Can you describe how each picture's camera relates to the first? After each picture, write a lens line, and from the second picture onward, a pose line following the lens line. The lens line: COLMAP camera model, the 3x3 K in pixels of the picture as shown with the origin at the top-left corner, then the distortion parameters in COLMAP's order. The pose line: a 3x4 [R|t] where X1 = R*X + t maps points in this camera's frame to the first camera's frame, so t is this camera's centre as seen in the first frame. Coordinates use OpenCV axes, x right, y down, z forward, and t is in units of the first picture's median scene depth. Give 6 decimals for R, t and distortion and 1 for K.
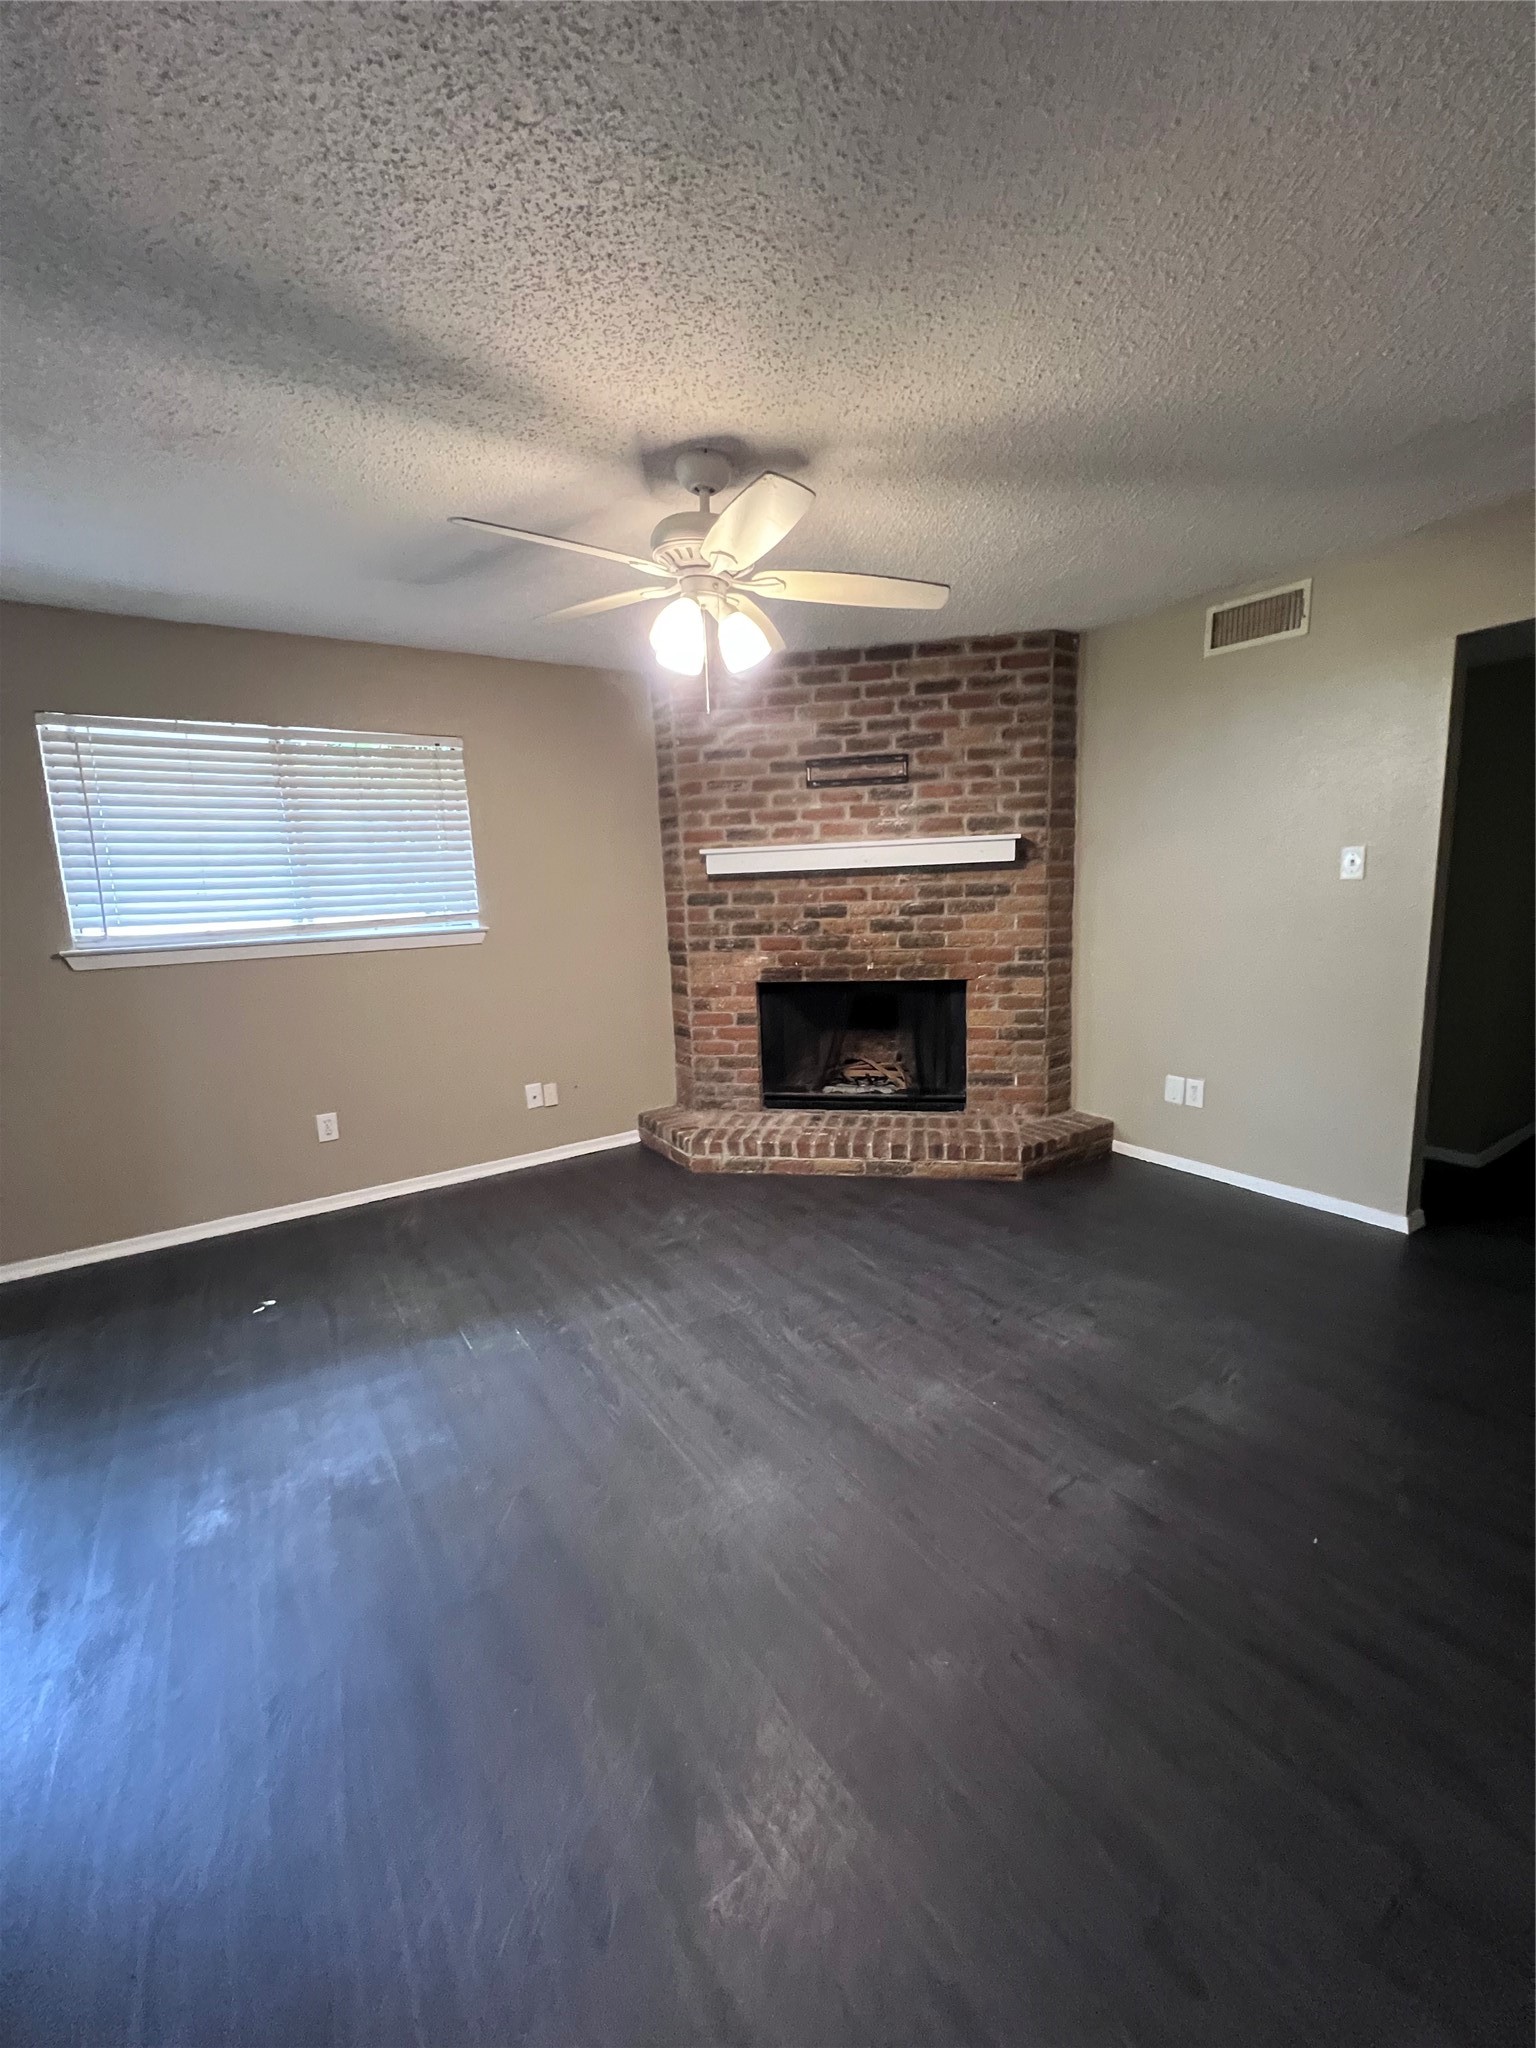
lens RADIAL K [[856.9, 0, 768.0], [0, 856.9, 1024.0], [0, 0, 1]] dist [-0.000806, -0.000169]
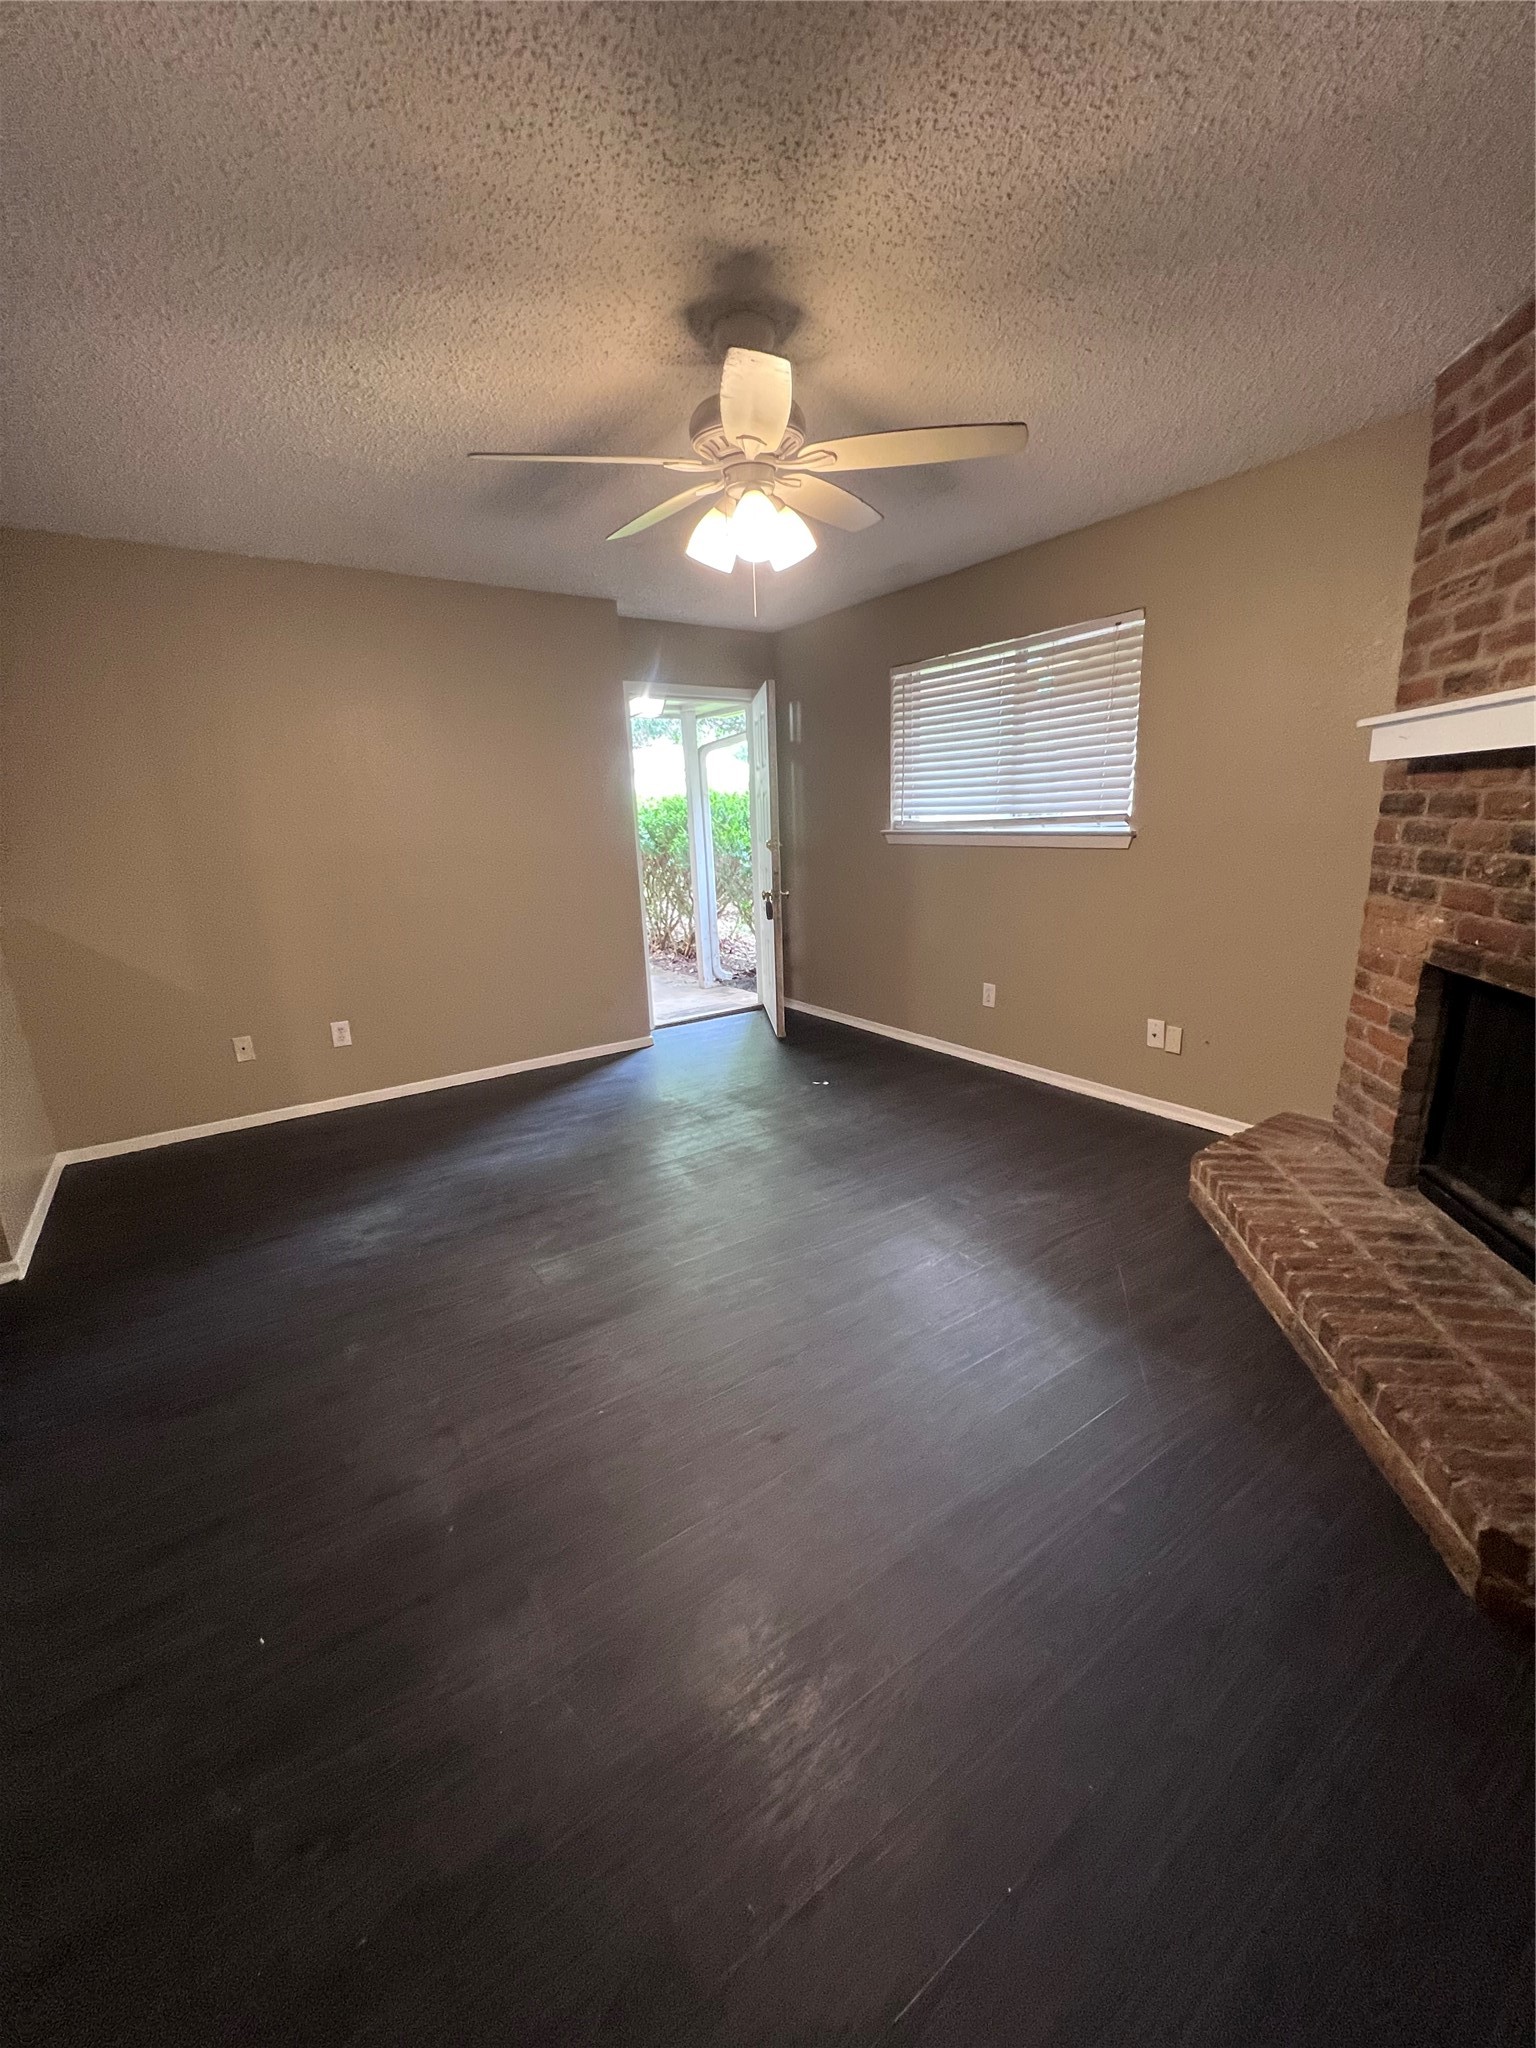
lens RADIAL K [[838.0, 0, 768.0], [0, 838.0, 1024.0], [0, 0, 1]] dist [-0.001330, -0.000080]
pose [[-0.008715, 0.283338, -0.958981, 0.529061], [-0.126273, 0.951028, 0.282136, -0.112676], [0.991957, 0.123552, 0.027489, 0.590505]]
